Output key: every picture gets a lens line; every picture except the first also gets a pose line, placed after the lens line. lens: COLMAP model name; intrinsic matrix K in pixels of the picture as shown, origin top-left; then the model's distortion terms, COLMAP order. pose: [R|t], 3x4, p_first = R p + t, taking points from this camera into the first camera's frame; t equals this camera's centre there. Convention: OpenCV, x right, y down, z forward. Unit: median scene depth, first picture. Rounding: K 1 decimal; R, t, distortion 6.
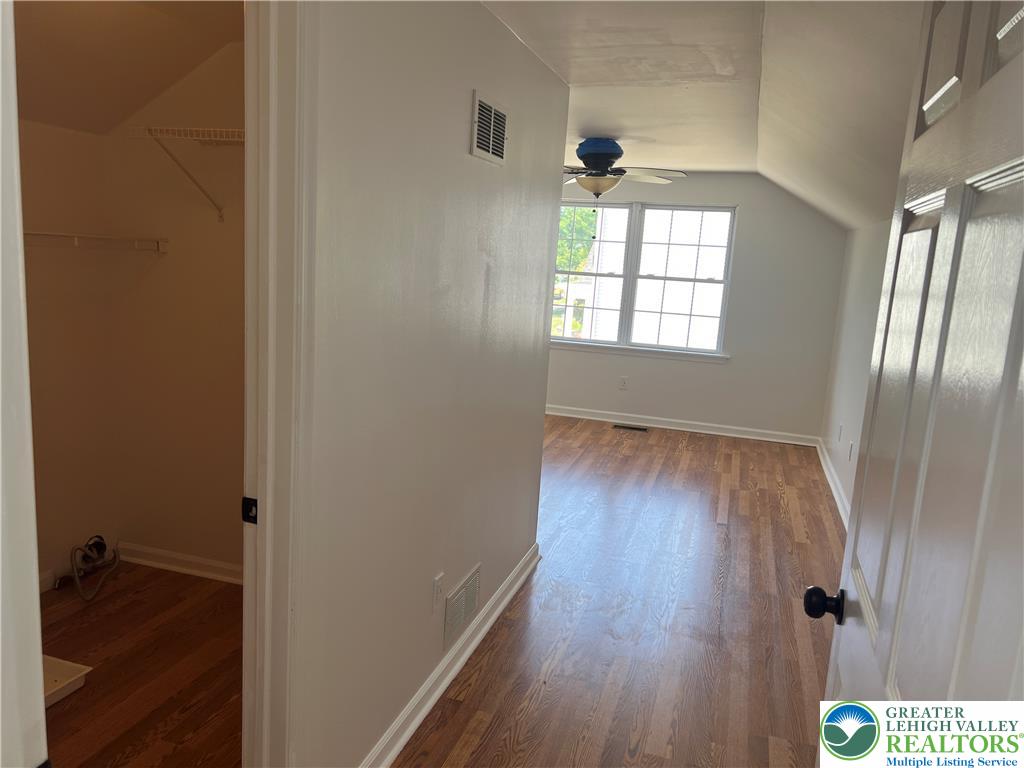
lens RADIAL K [[767.6, 0, 515.7], [0, 767.6, 384.4], [0, 0, 1]] dist [0.062841, -0.065024]
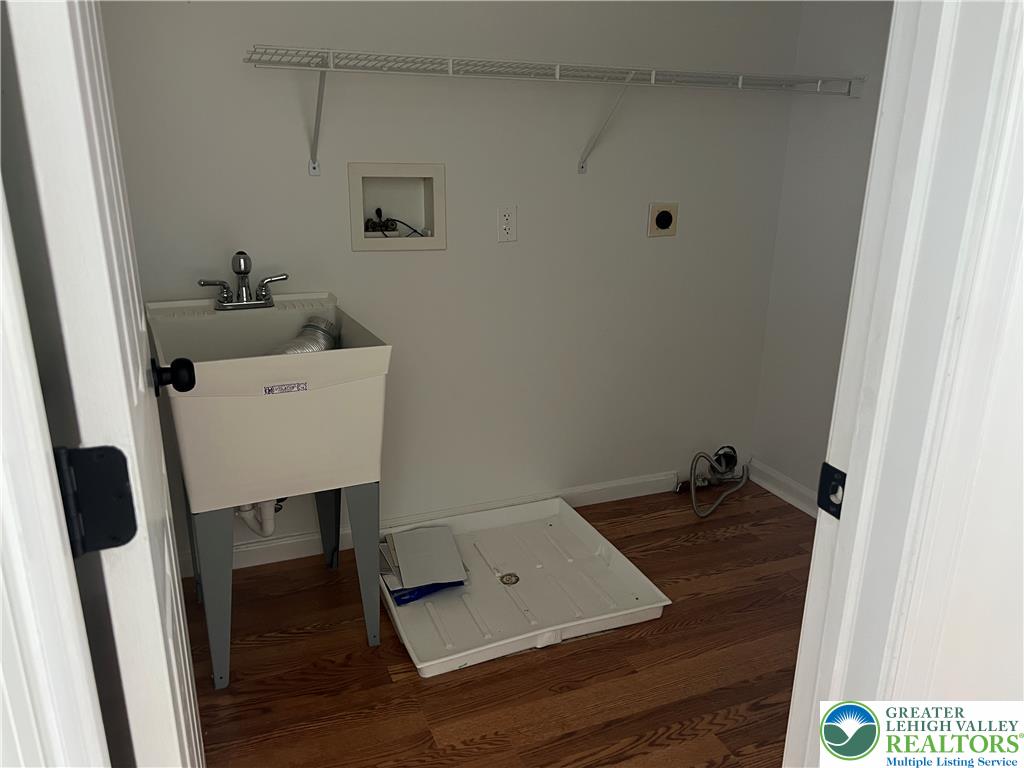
lens RADIAL K [[767.6, 0, 515.7], [0, 767.6, 384.4], [0, 0, 1]] dist [0.062841, -0.065024]
pose [[0.634563, 0.183123, -0.750863, -0.055418], [-0.102662, 0.982887, 0.152949, 0.019080], [0.766022, -0.019970, 0.642504, 0.281414]]
